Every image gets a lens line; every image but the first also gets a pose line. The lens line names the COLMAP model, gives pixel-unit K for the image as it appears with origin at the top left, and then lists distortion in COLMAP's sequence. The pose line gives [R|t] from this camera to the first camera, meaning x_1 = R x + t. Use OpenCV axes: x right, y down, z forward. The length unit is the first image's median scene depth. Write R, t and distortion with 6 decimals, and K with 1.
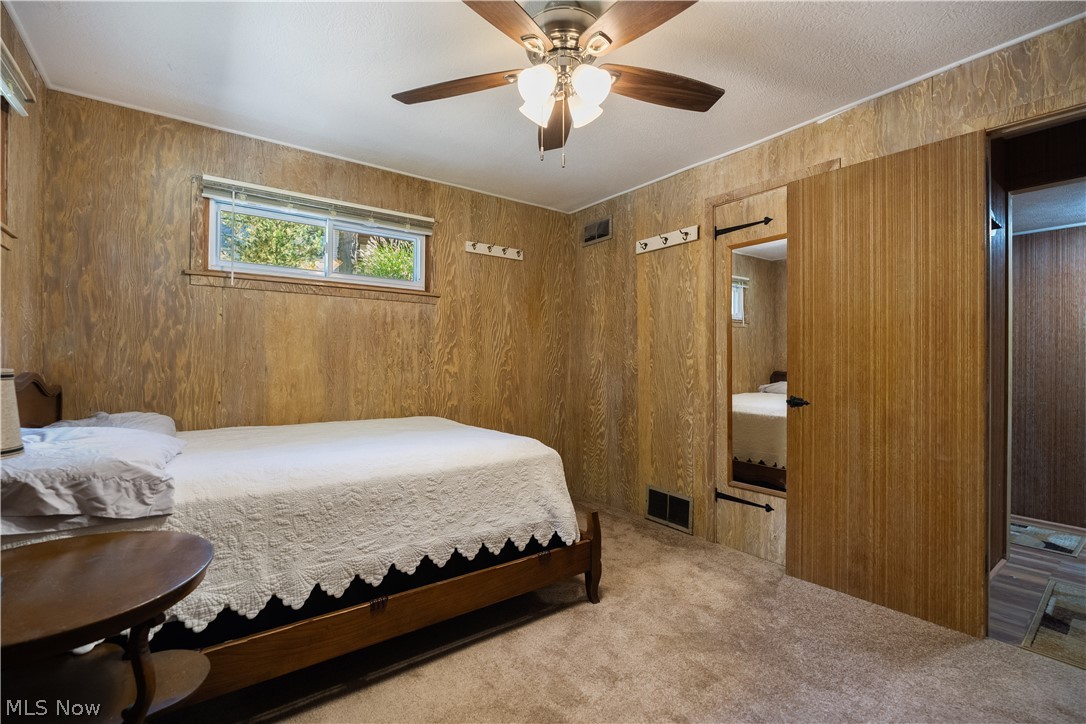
lens RADIAL K [[477.5, 0, 539.7], [0, 477.5, 356.8], [0, 0, 1]] dist [-0.003198, -0.000496]
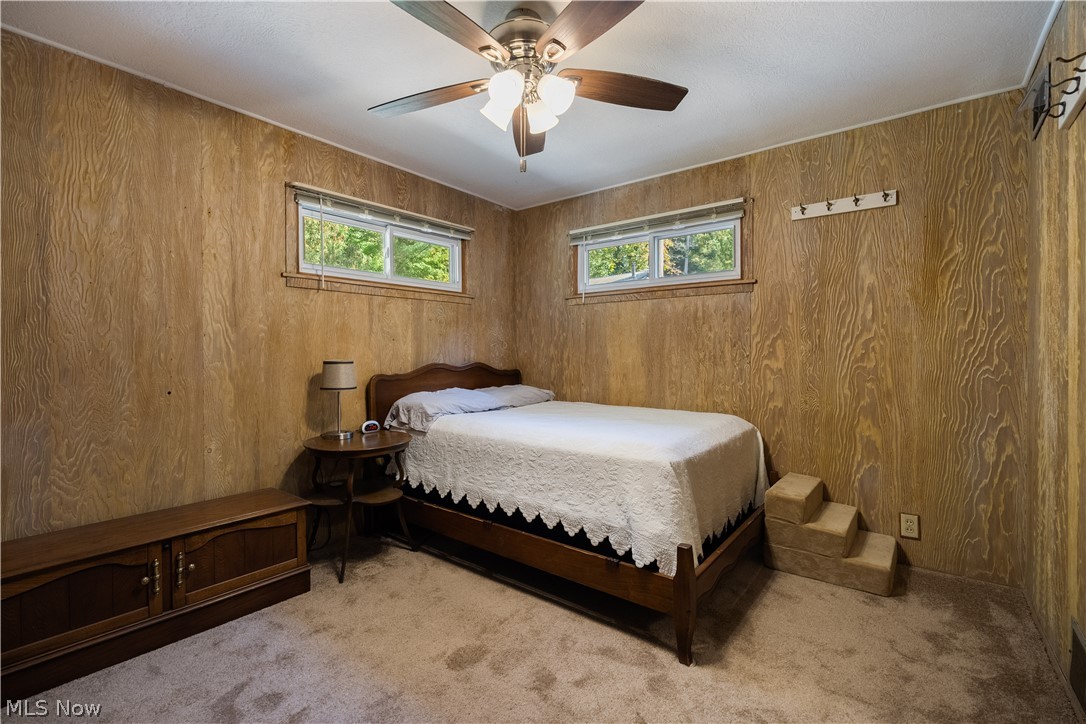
lens RADIAL K [[478.9, 0, 541.0], [0, 478.9, 359.5], [0, 0, 1]] dist [-0.000804, 0.000331]
pose [[0.270130, 0.005754, -0.962807, 0.635547], [0.013475, 0.999862, 0.009756, 0.003566], [0.962729, -0.015609, 0.270015, 0.444853]]
